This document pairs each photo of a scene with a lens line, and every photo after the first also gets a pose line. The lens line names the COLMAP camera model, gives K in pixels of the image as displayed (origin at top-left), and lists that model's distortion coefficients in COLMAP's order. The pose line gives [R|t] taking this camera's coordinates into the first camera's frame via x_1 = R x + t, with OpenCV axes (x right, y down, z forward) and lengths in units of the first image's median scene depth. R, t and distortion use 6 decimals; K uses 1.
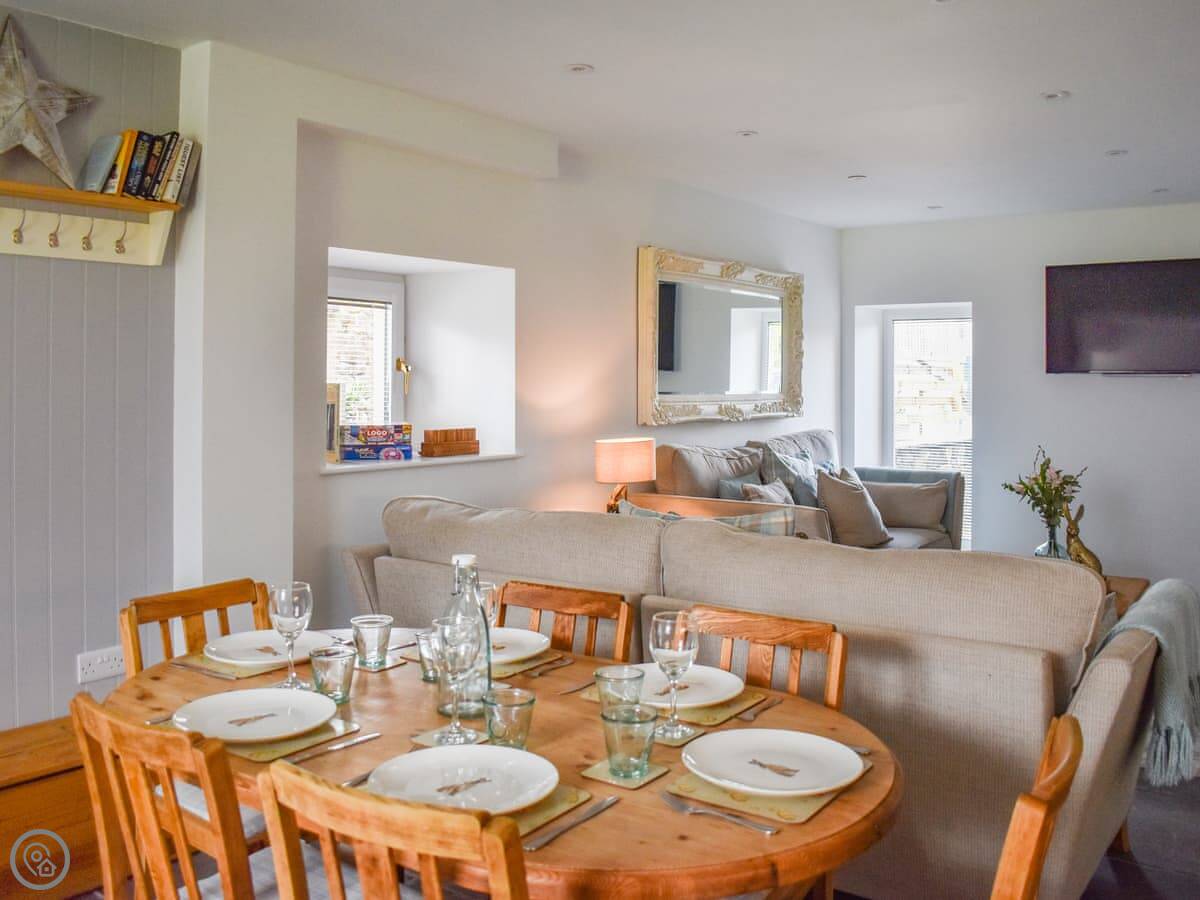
lens RADIAL K [[1028.1, 0, 601.4], [0, 1028.1, 402.0], [0, 0, 1]] dist [-0.157597, 0.158100]
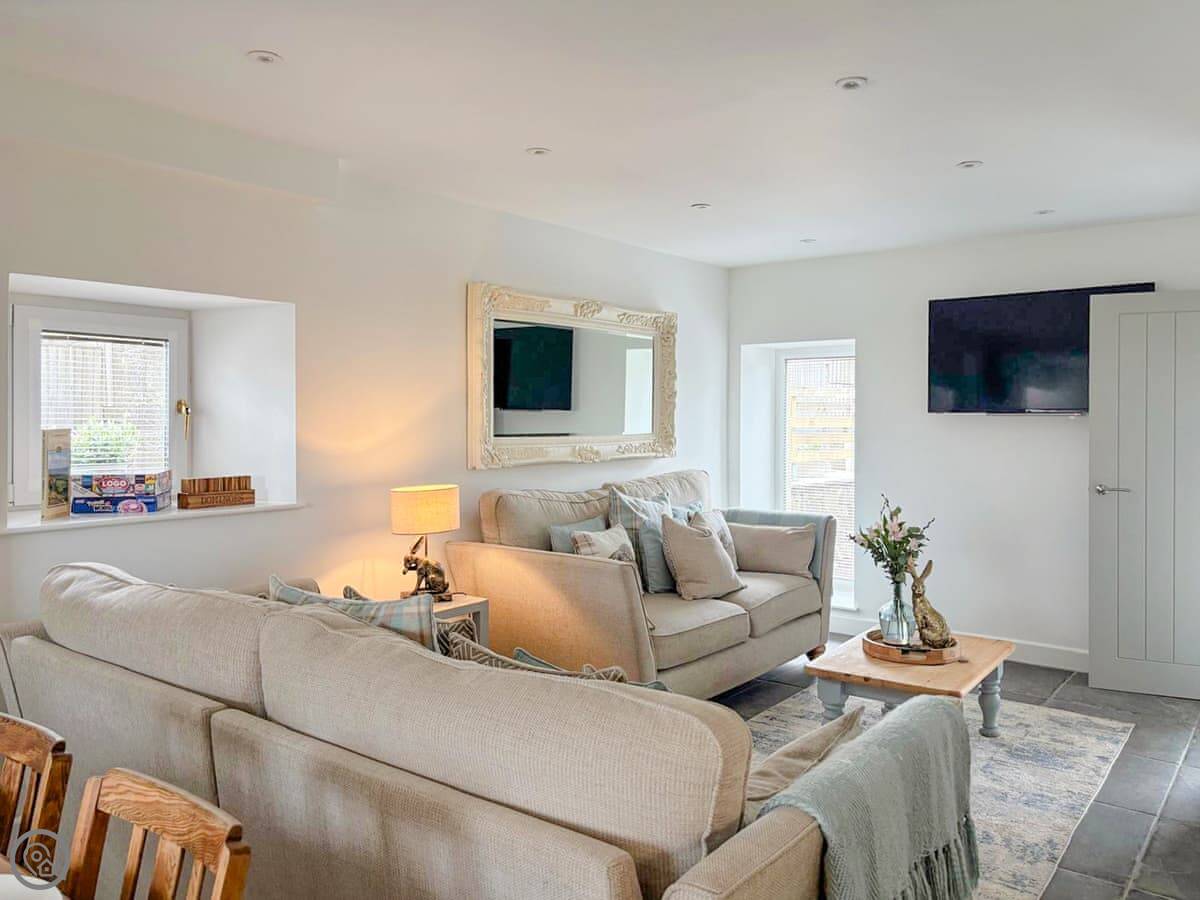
lens RADIAL K [[900.5, 0, 595.3], [0, 900.5, 445.2], [0, 0, 1]] dist [0.042424, -0.001590]
pose [[0.999909, -0.000626, -0.013500, 0.186074], [0.000782, 0.999933, 0.011577, -0.010695], [0.013492, -0.011587, 0.999842, 0.173769]]
